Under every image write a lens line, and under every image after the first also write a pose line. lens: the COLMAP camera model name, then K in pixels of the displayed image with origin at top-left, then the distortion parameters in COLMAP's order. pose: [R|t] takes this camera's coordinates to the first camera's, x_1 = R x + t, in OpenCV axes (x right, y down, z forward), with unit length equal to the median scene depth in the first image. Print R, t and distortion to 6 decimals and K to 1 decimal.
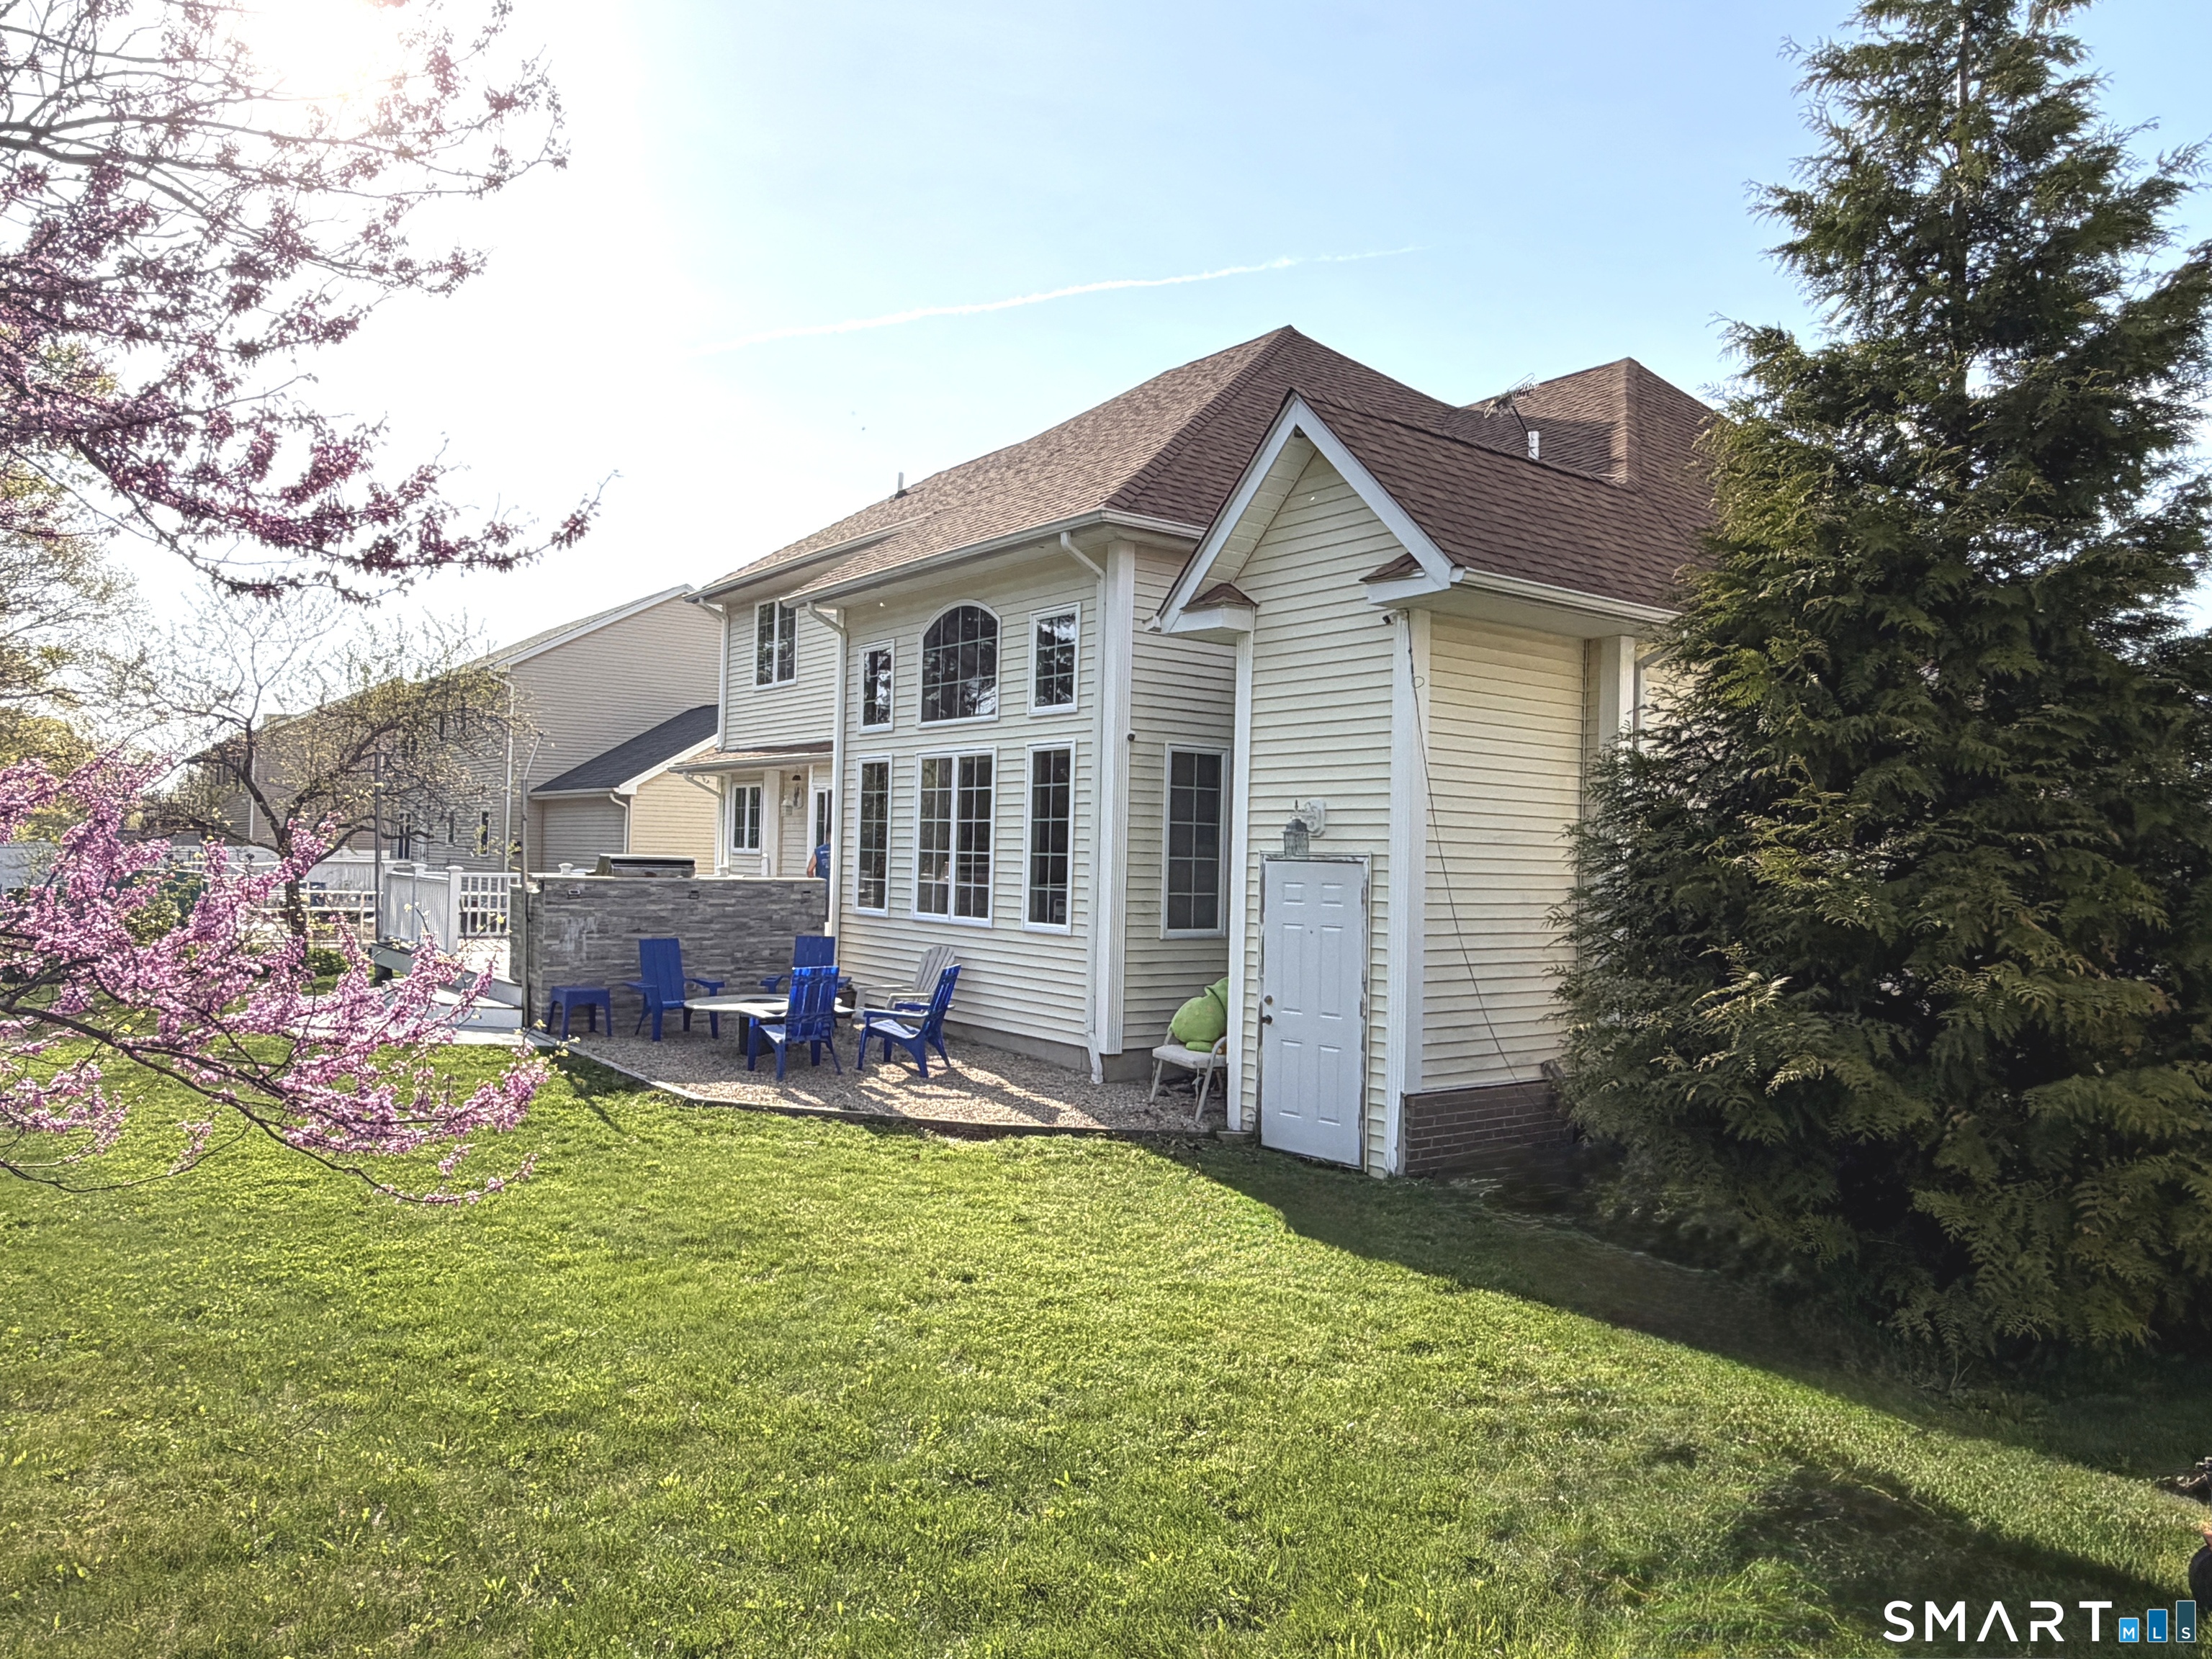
lens RADIAL K [[1481.4, 0, 1111.7], [0, 1481.4, 821.0], [0, 0, 1]] dist [-0.003480, -0.004994]
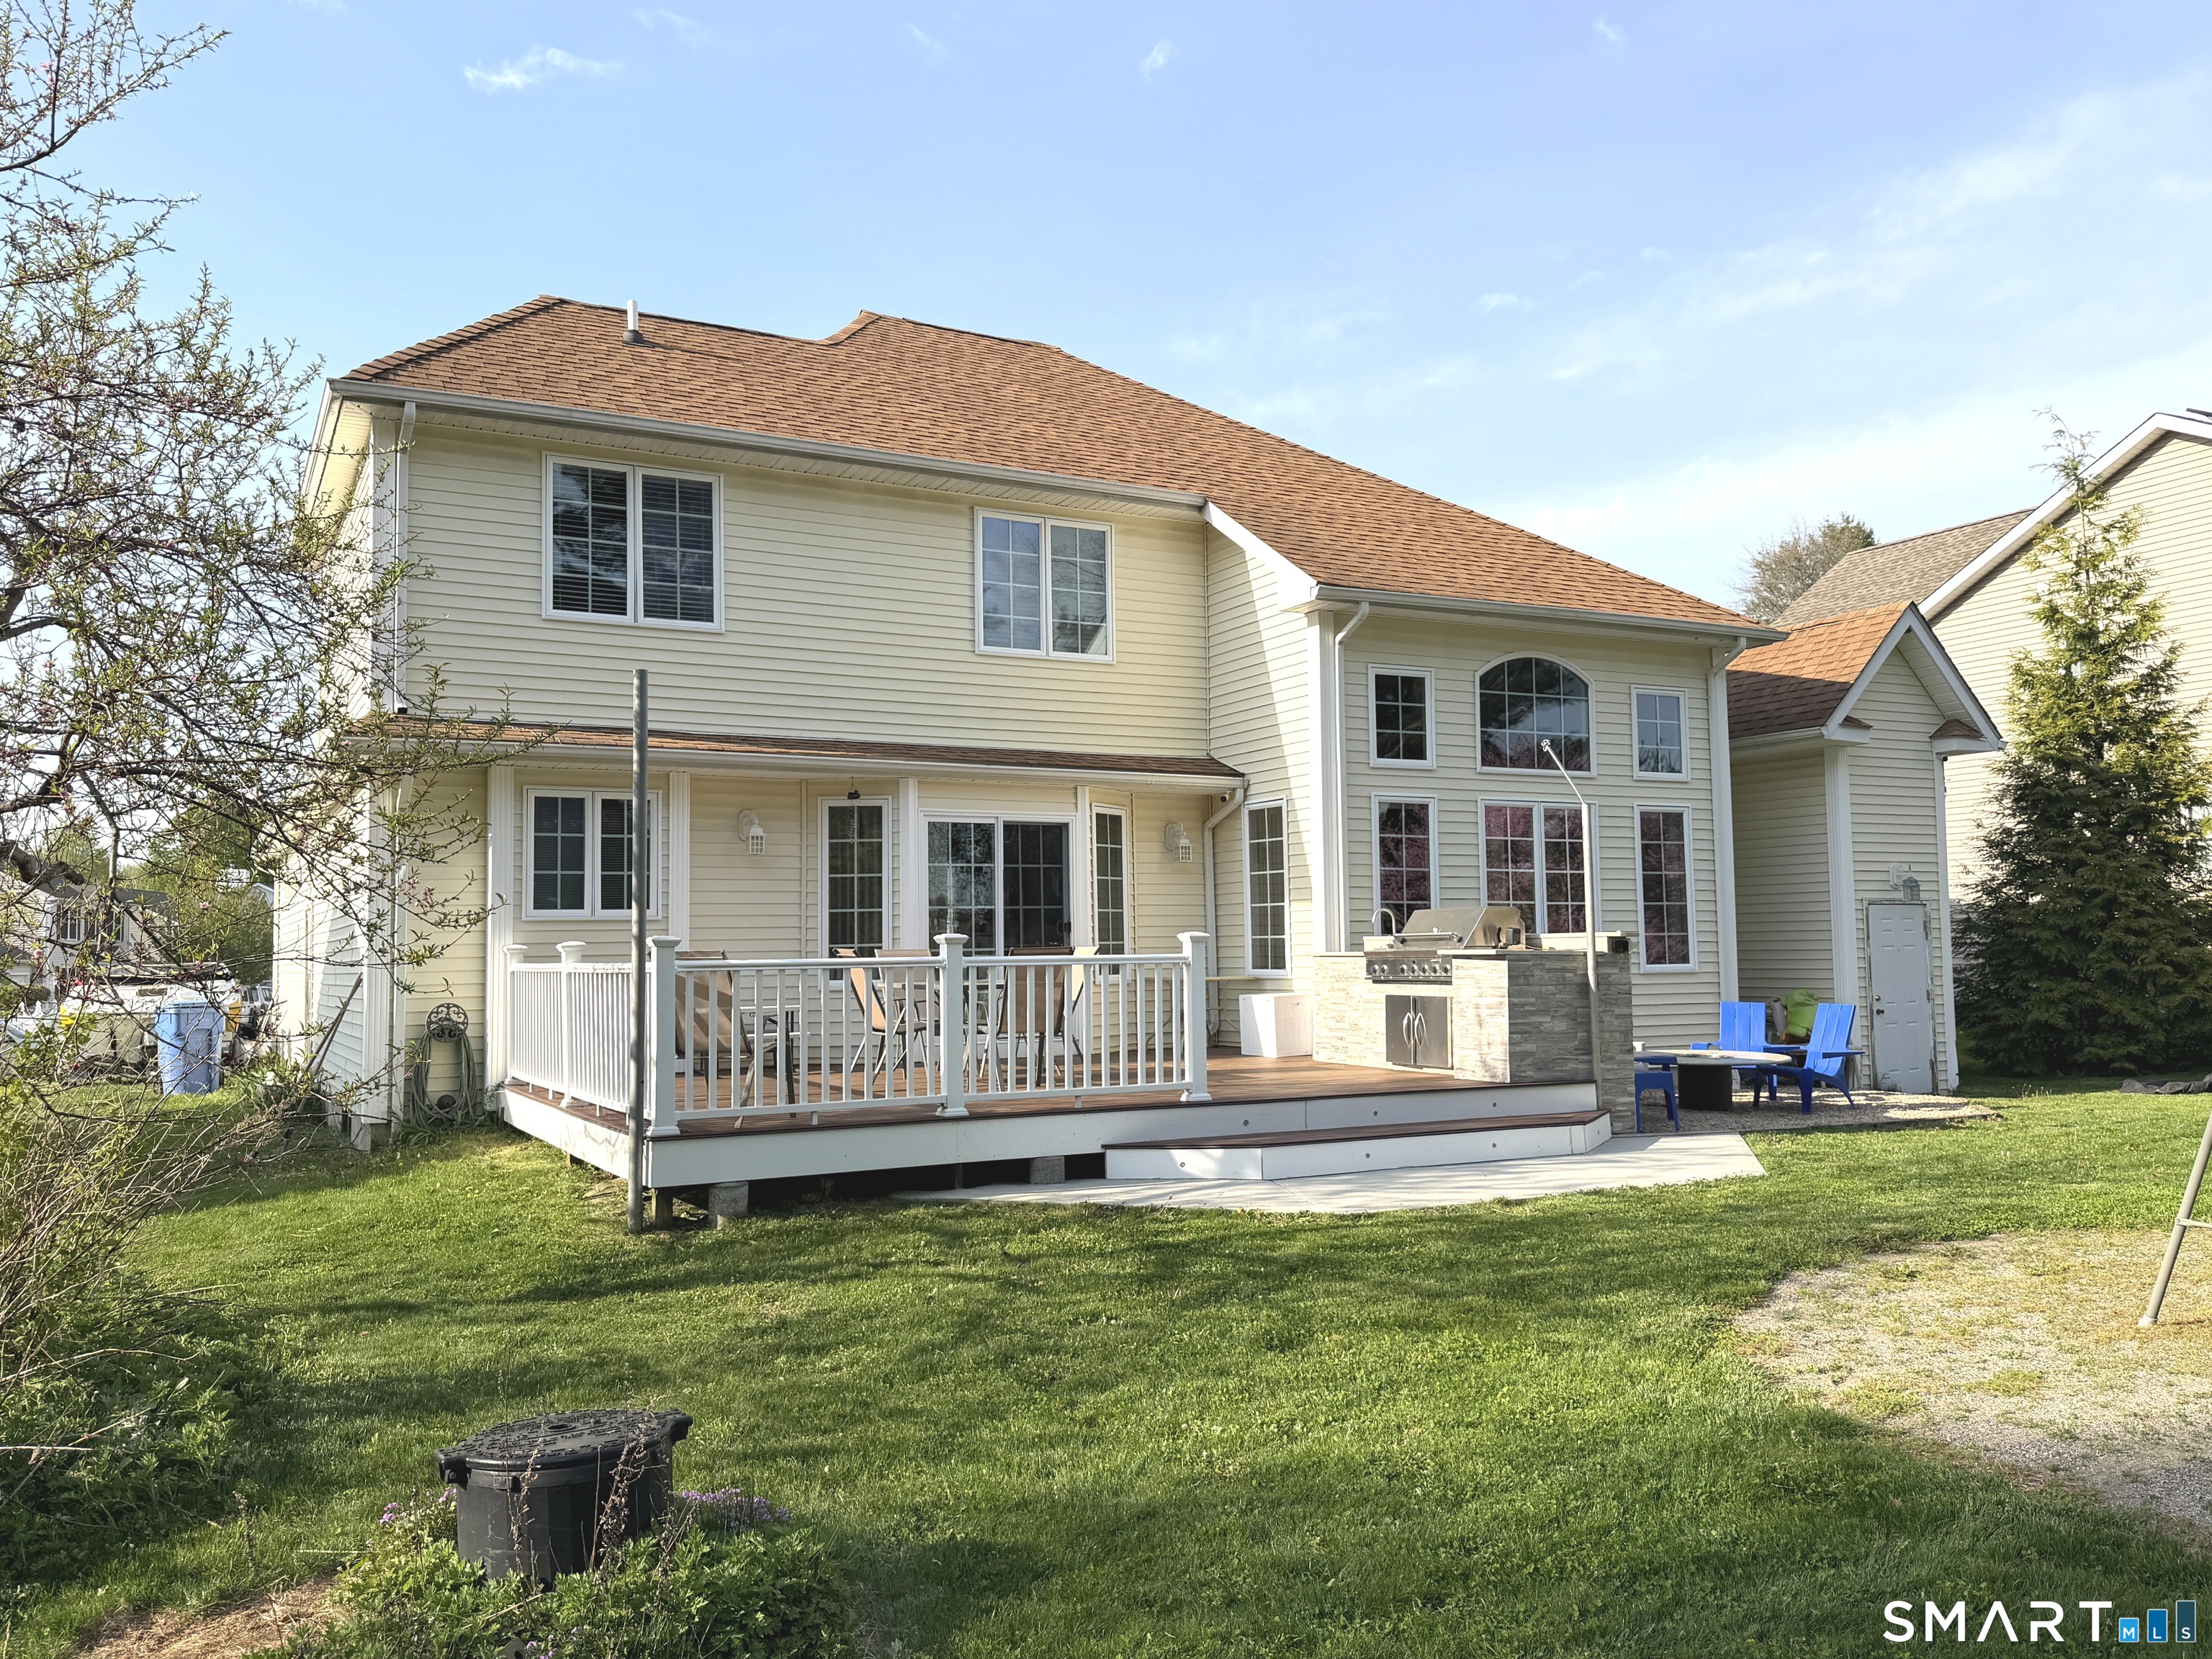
lens RADIAL K [[1723.7, 0, 1105.8], [0, 1723.7, 835.2], [0, 0, 1]] dist [0.084252, -0.117361]
pose [[0.166966, 0.040812, 0.985118, -1.356319], [-0.006089, 0.999167, -0.040362, 0.025213], [-0.985944, 0.000741, 0.167075, 1.136512]]
